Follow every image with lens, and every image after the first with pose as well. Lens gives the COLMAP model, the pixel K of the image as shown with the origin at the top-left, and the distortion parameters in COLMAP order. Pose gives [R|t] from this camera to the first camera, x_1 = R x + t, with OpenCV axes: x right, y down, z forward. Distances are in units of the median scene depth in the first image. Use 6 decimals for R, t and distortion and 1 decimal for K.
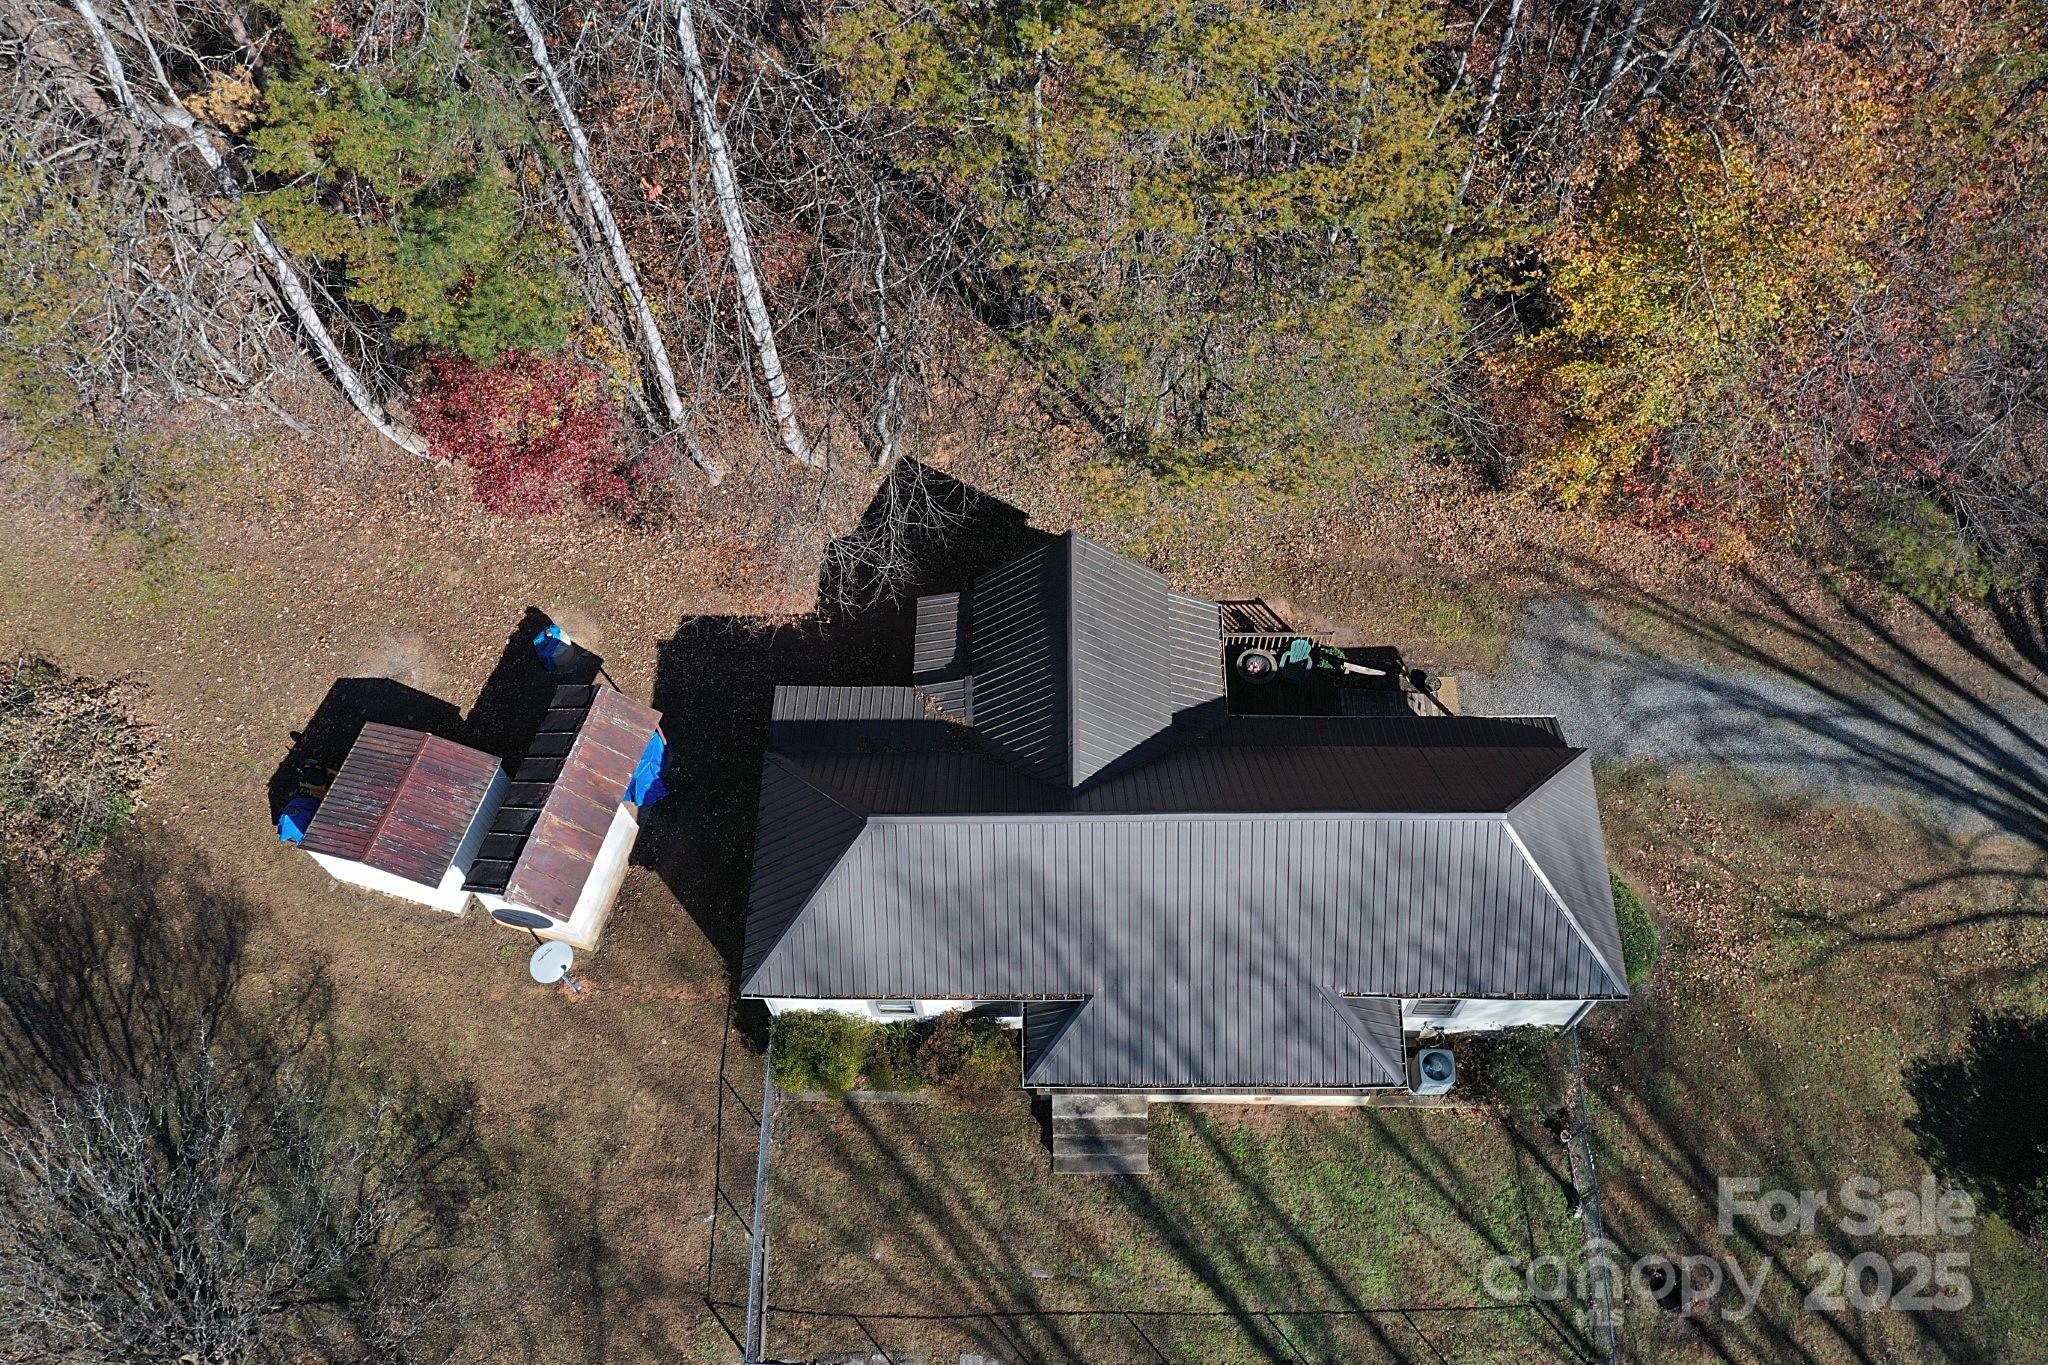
lens RADIAL K [[1605.8, 0, 1024.0], [0, 1605.8, 682.5], [0, 0, 1]] dist [-0.005974, 0.001411]
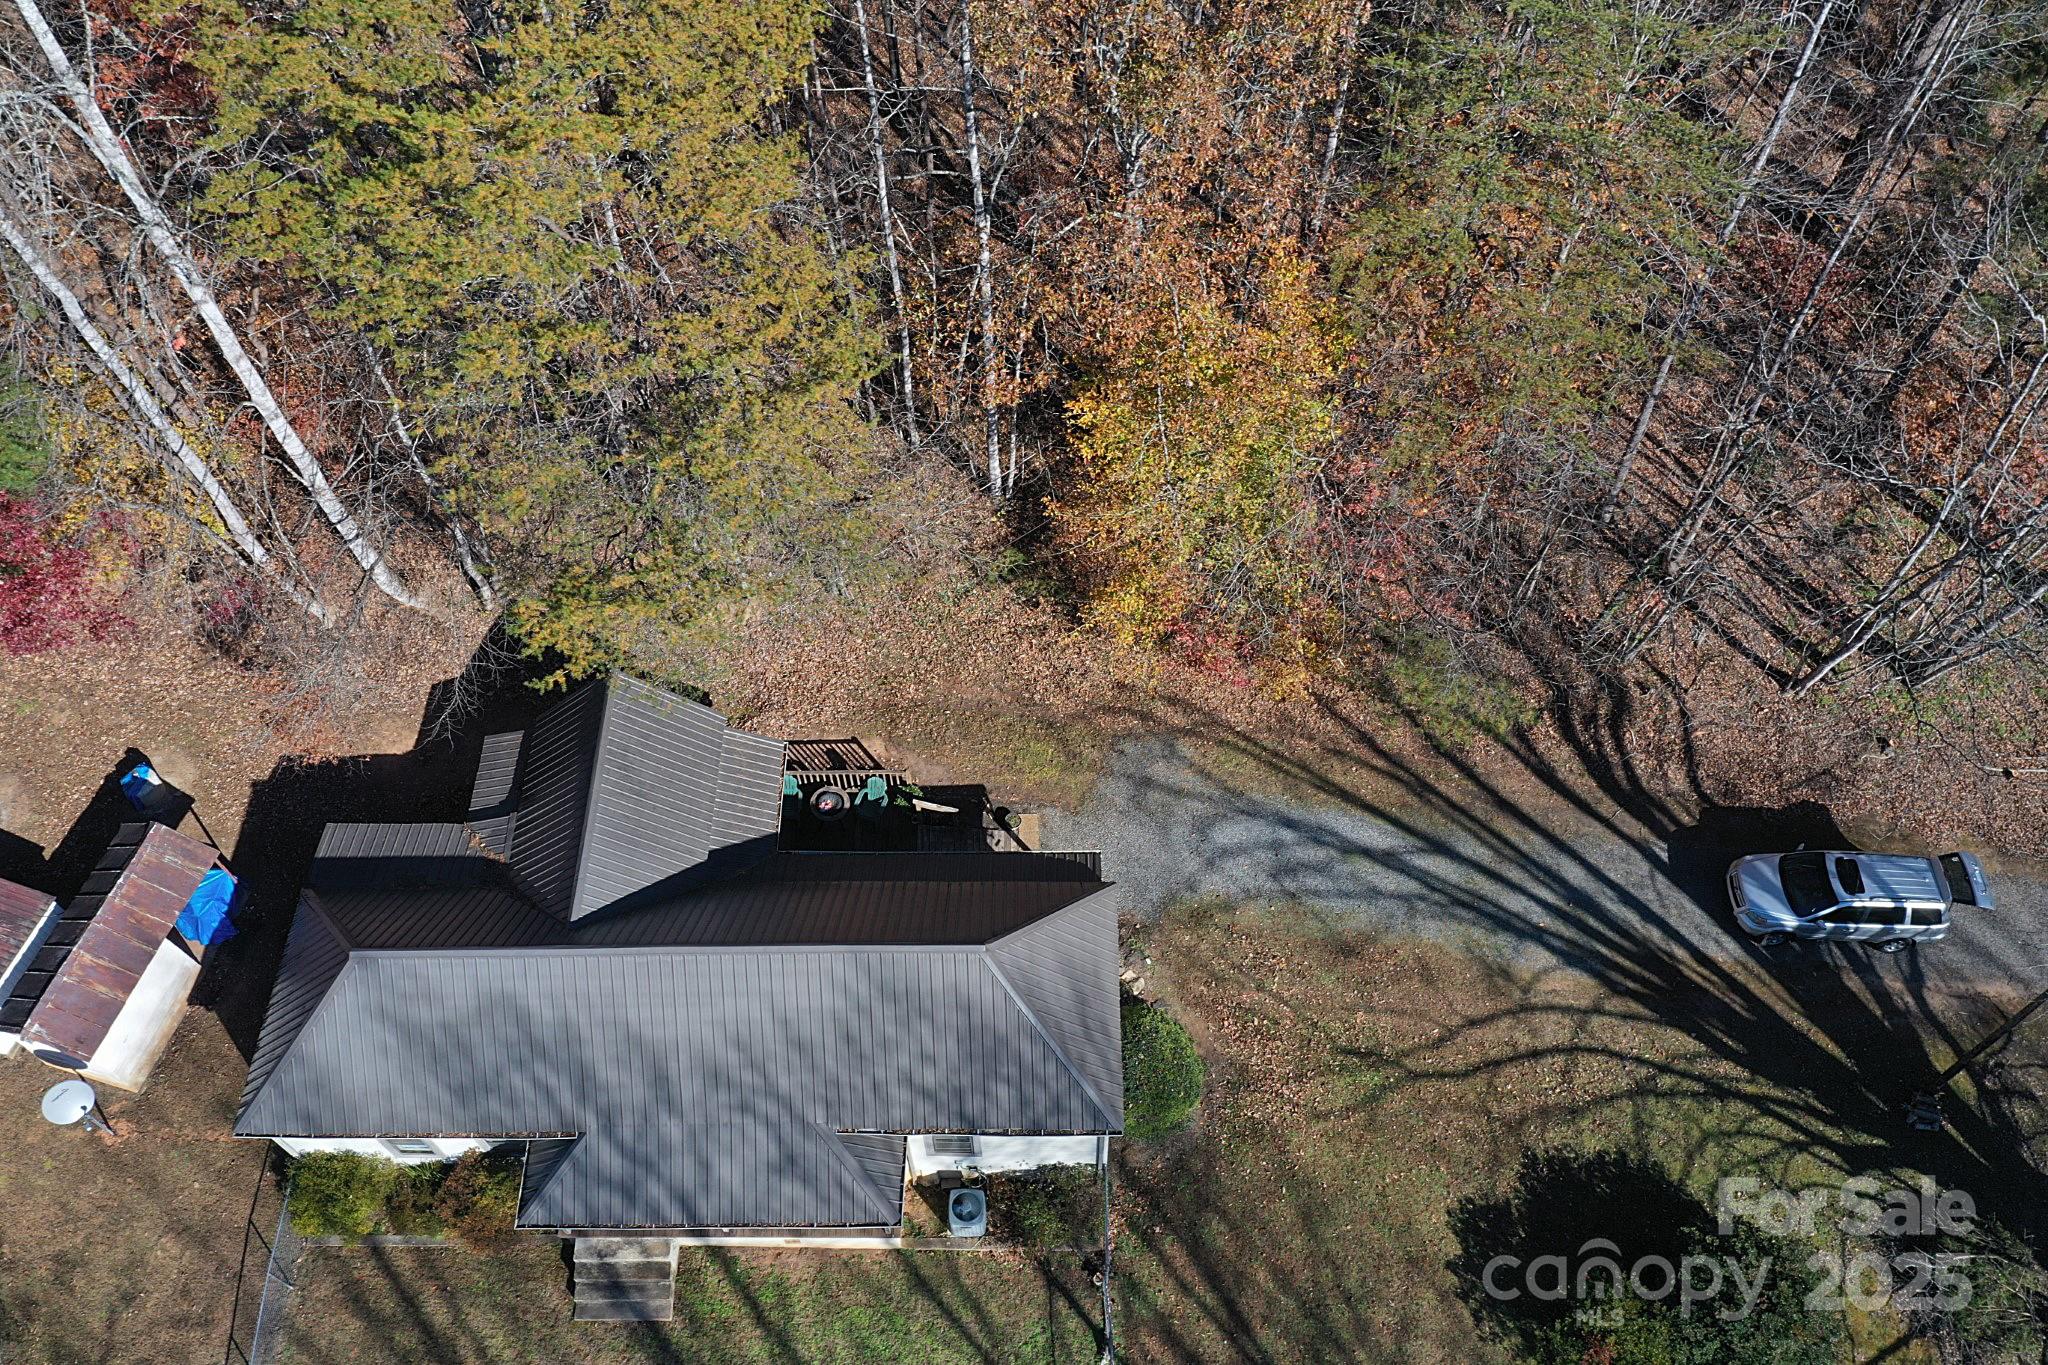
lens RADIAL K [[1592.1, 0, 1008.3], [0, 1592.1, 702.3], [0, 0, 1]] dist [0.000117, -0.001211]
pose [[0.999958, -0.001476, 0.009069, 0.267848], [0.002251, 0.996284, -0.086100, 0.013808], [-0.008908, 0.086117, 0.996245, -0.002922]]
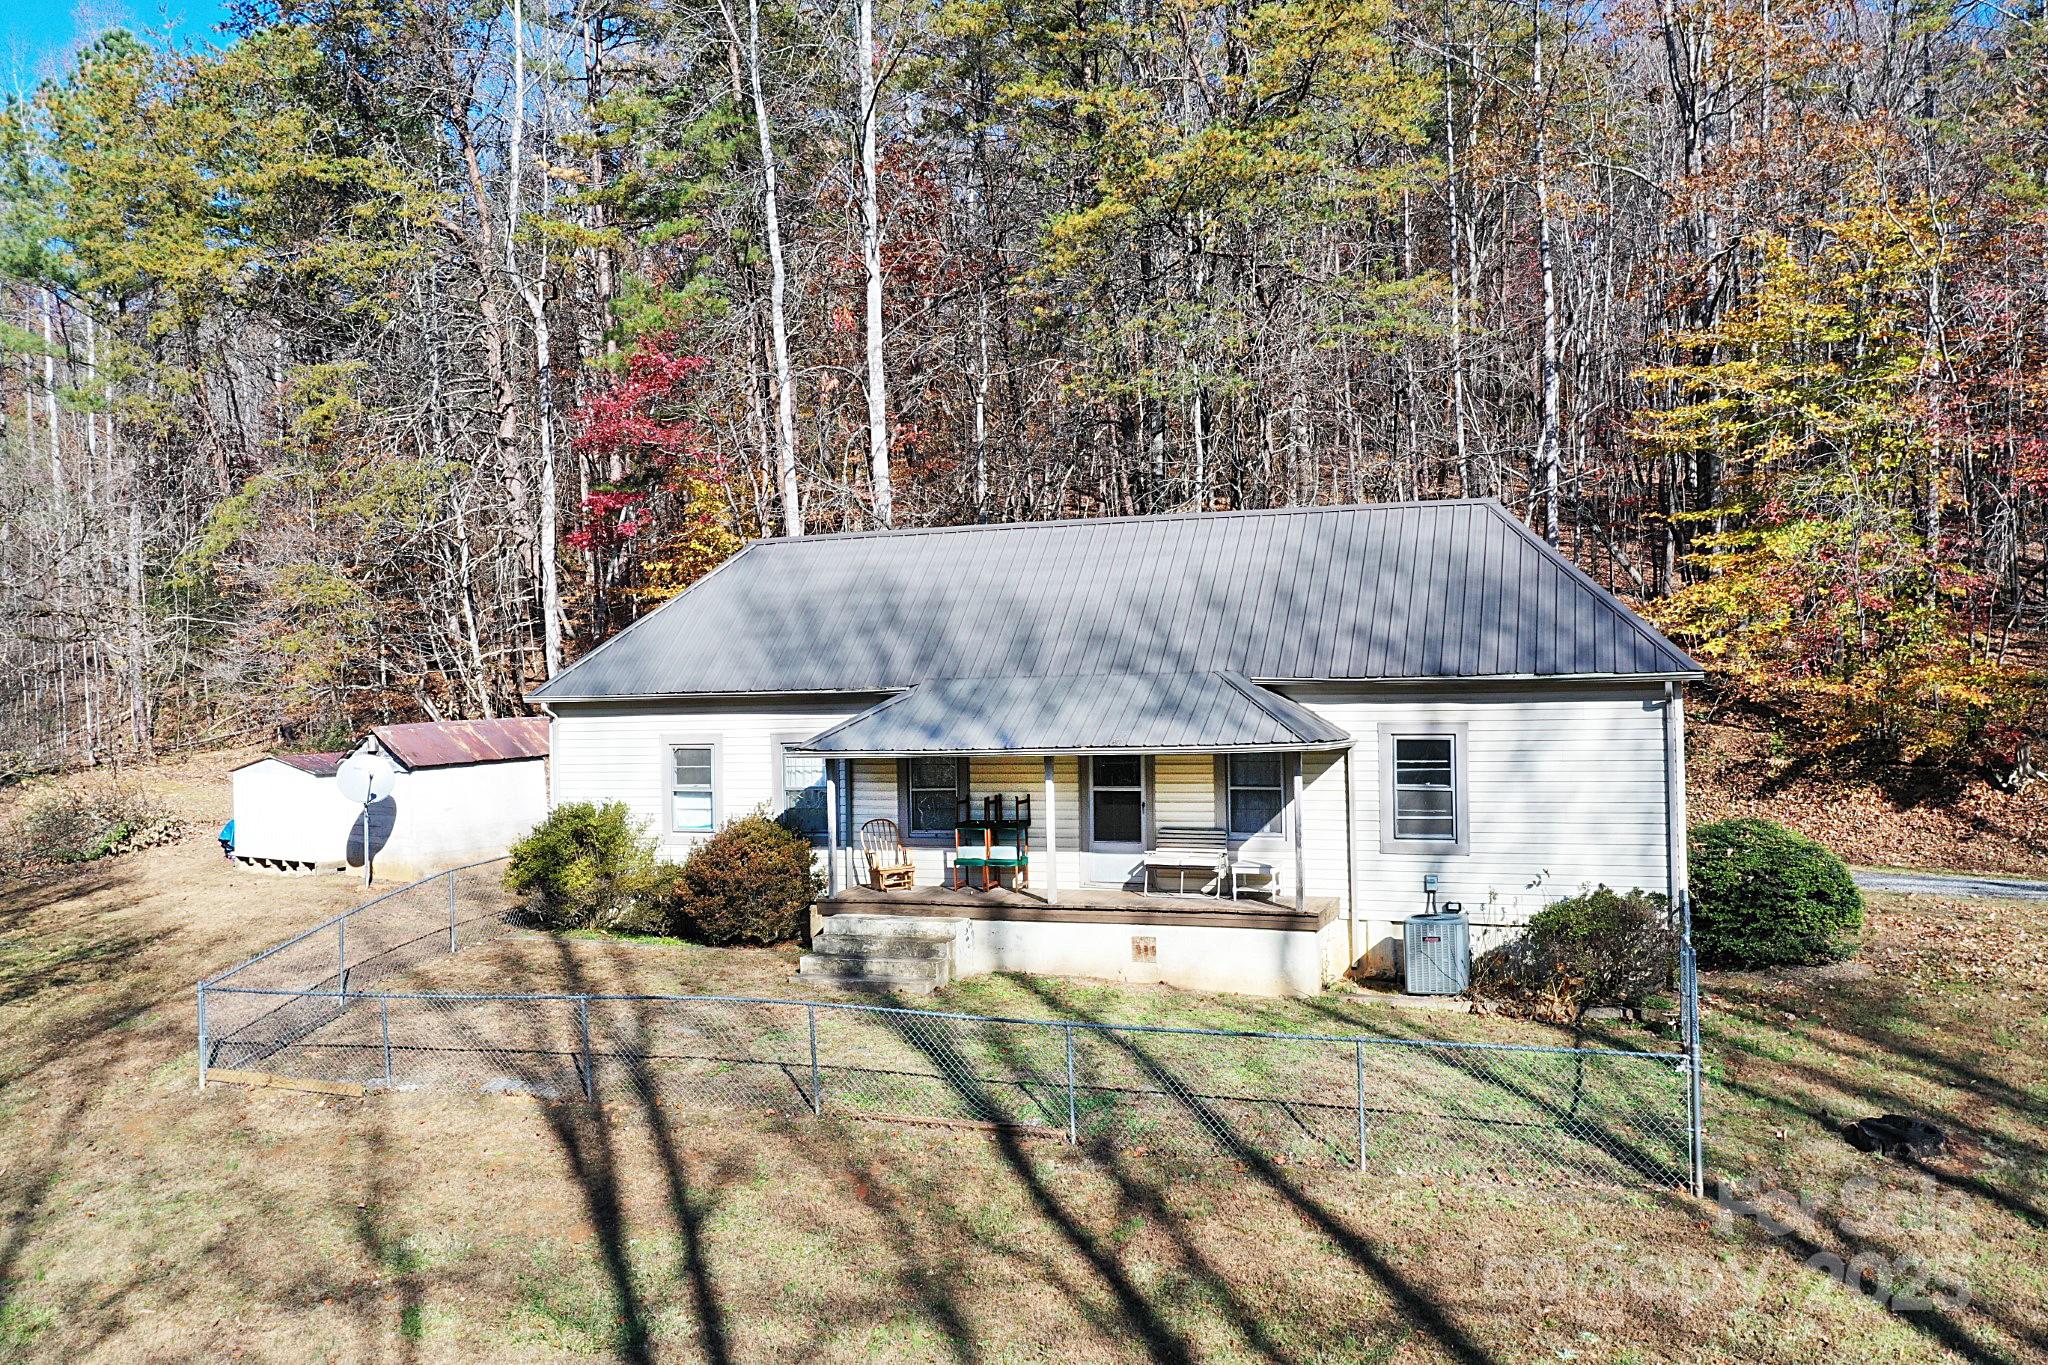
lens RADIAL K [[1622.1, 0, 1024.0], [0, 1622.1, 682.5], [0, 0, 1]] dist [0.001011, -0.001053]
pose [[0.939886, 0.008686, -0.341379, 0.313794], [-0.300269, 0.497151, -0.814052, 0.710590], [0.162646, 0.867621, 0.469873, 0.593747]]
